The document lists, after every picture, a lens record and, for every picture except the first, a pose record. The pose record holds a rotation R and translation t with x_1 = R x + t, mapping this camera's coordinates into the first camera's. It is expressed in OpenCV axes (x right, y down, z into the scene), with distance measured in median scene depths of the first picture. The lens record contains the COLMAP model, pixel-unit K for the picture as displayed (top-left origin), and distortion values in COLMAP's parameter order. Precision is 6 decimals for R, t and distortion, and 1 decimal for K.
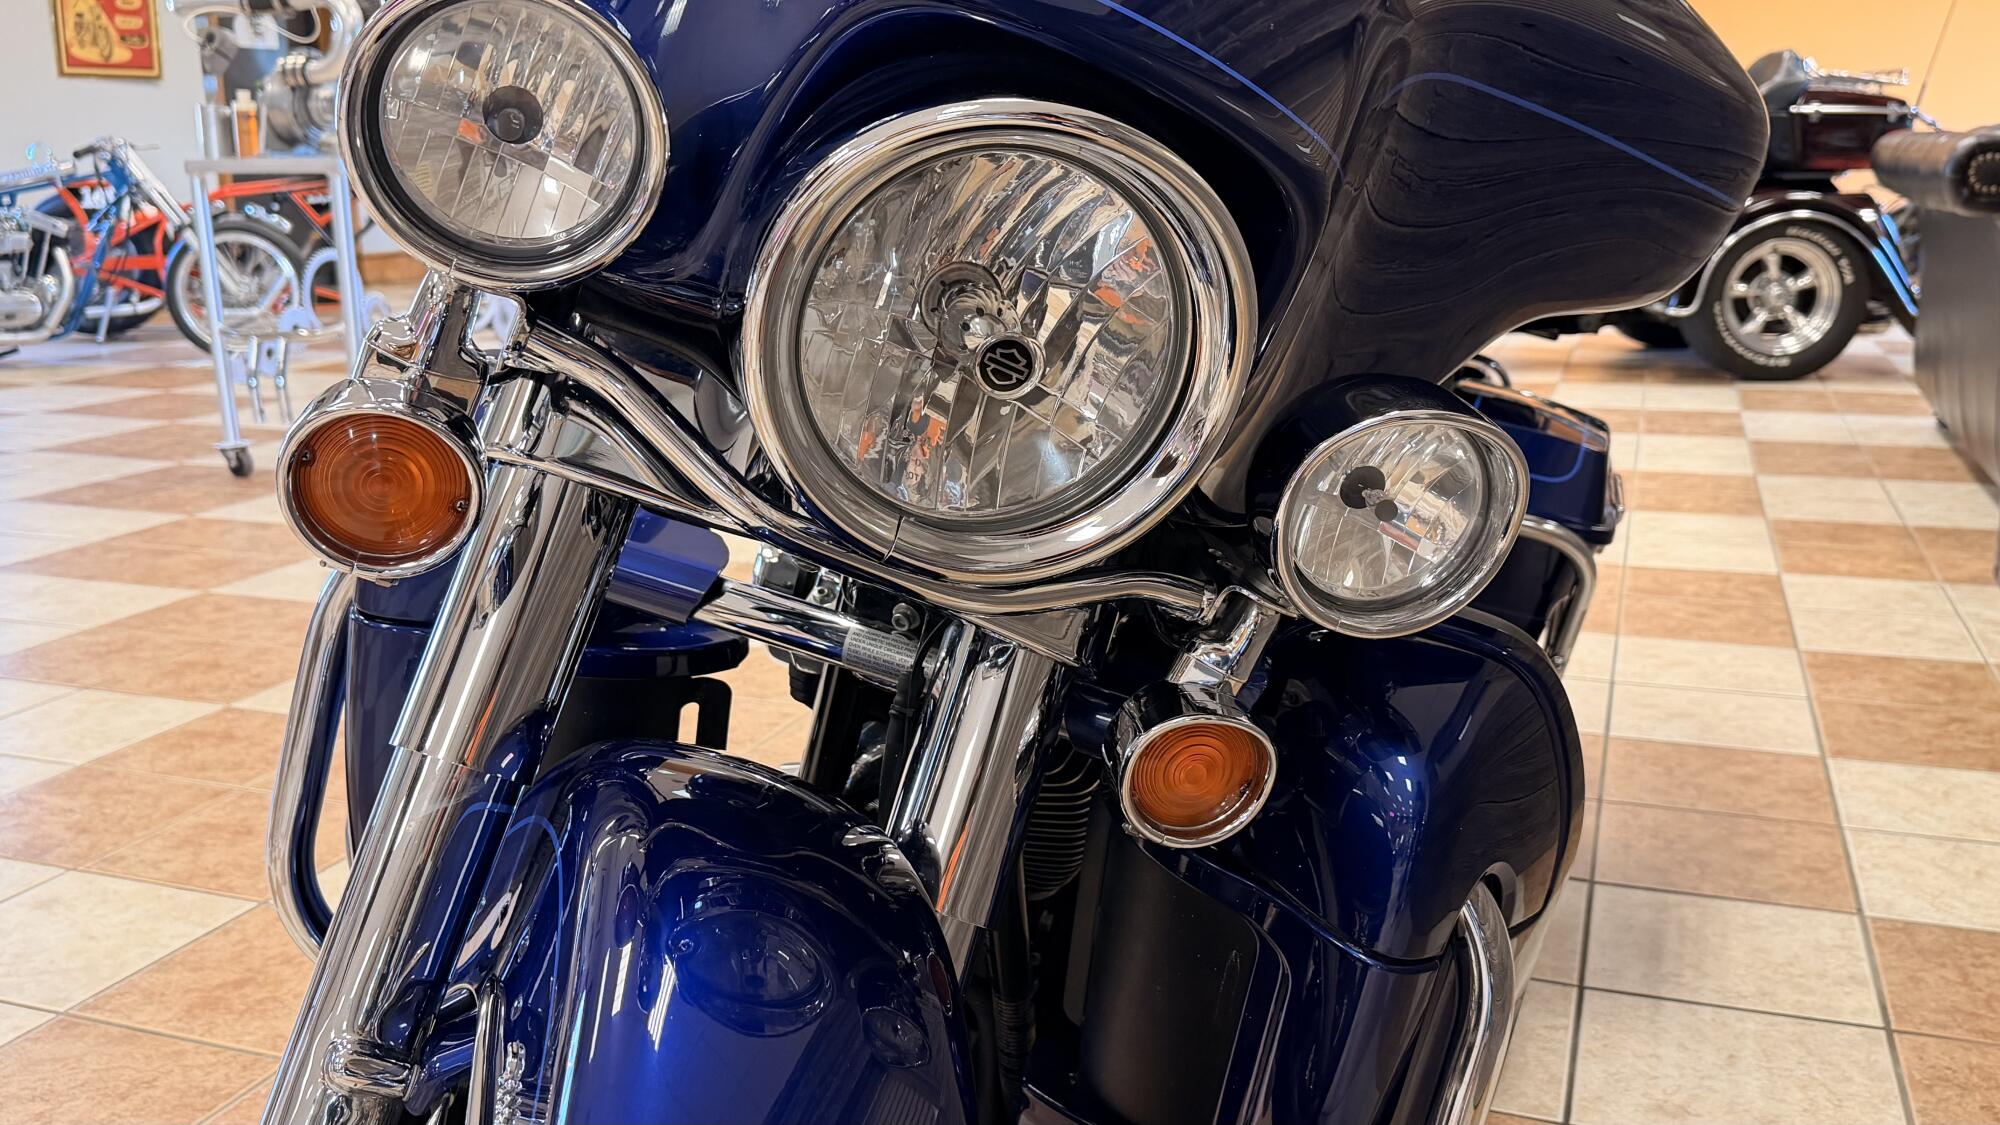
lens RADIAL K [[1884.7, 0, 1000.0], [0, 1884.7, 562.5], [0, 0, 1]] dist [0.003690, 0.003495]
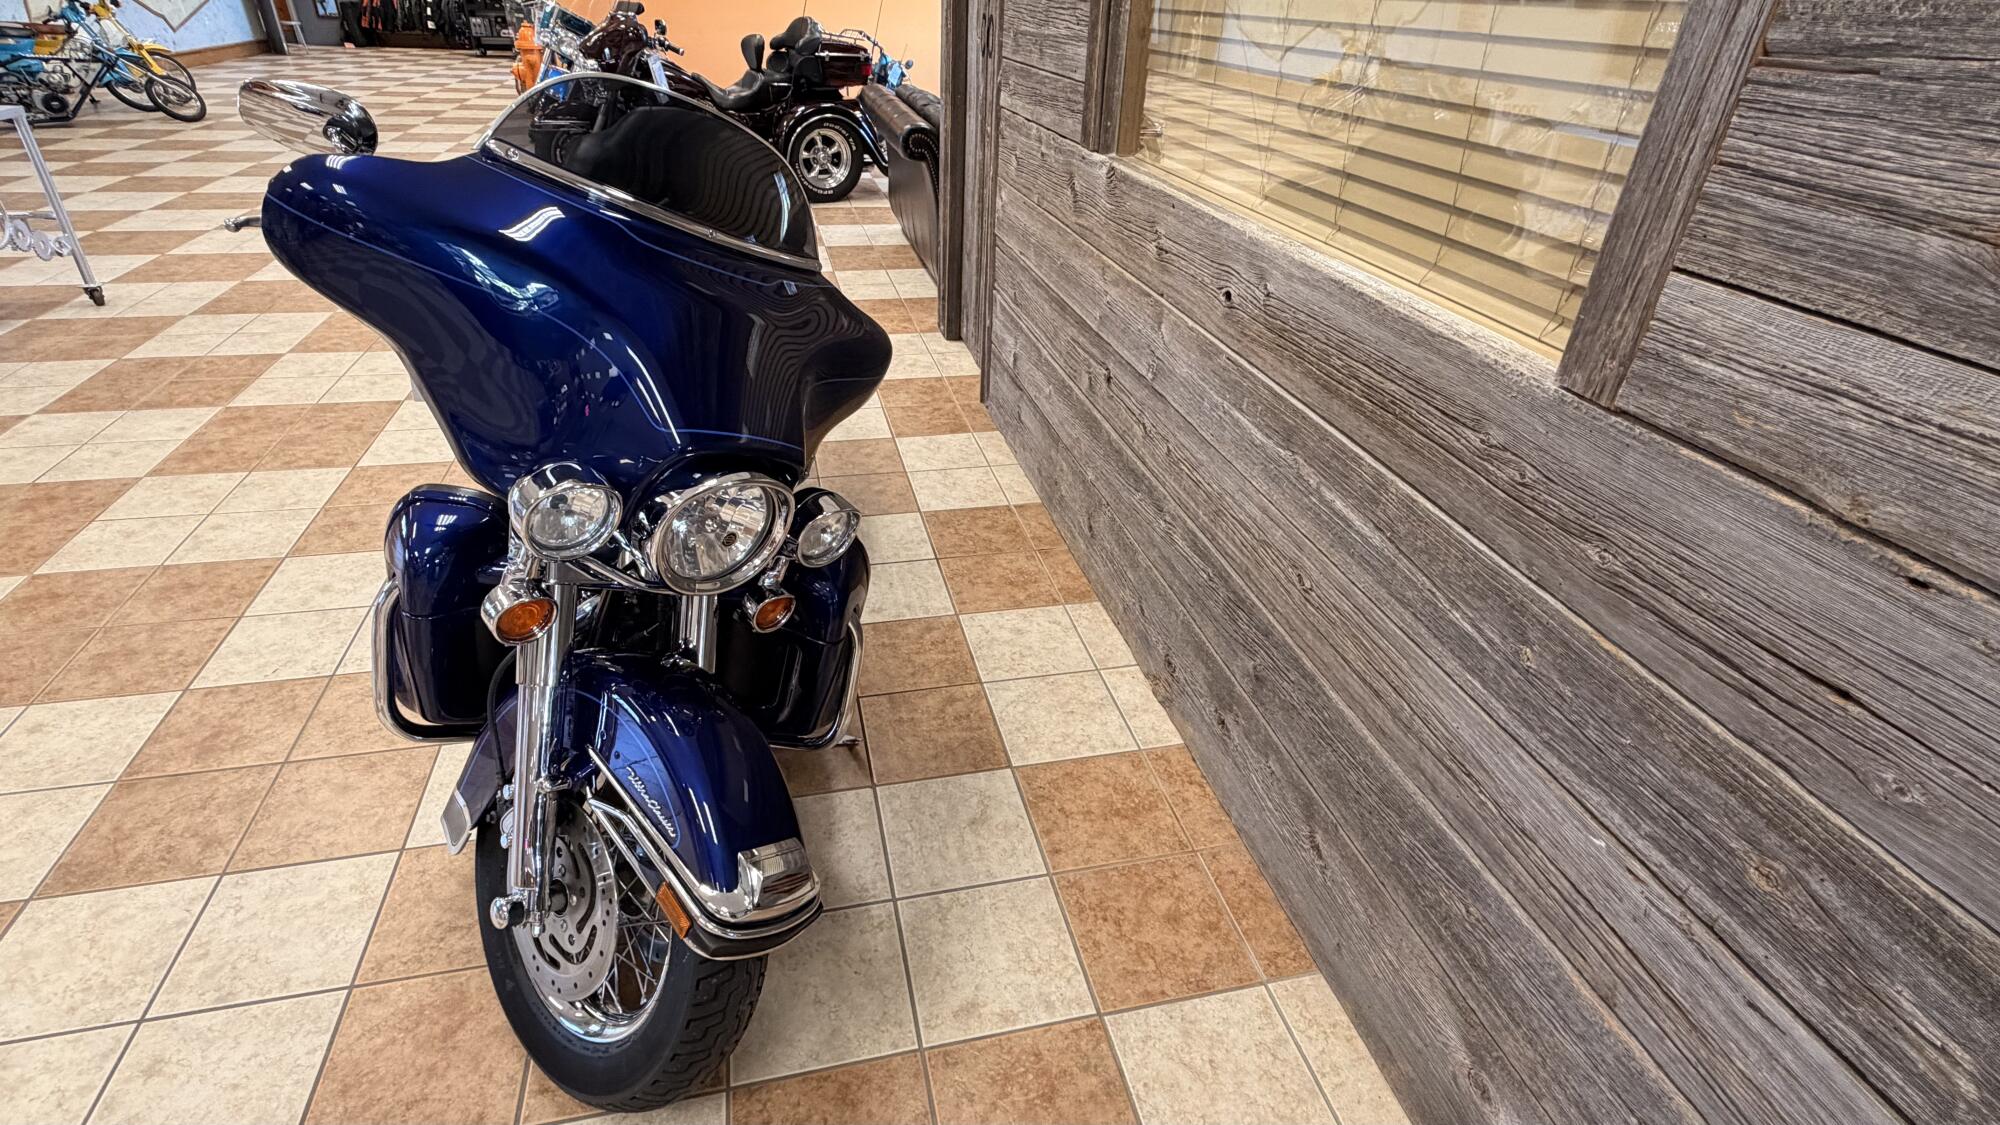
lens RADIAL K [[989.1, 0, 1000.0], [0, 989.1, 562.5], [0, 0, 1]] dist [0.052262, 0.000002]
pose [[0.841016, -0.243587, 0.483070, -0.071351], [0.077590, 0.937981, 0.337892, -0.098652], [-0.535417, -0.246691, 0.807758, -0.109419]]
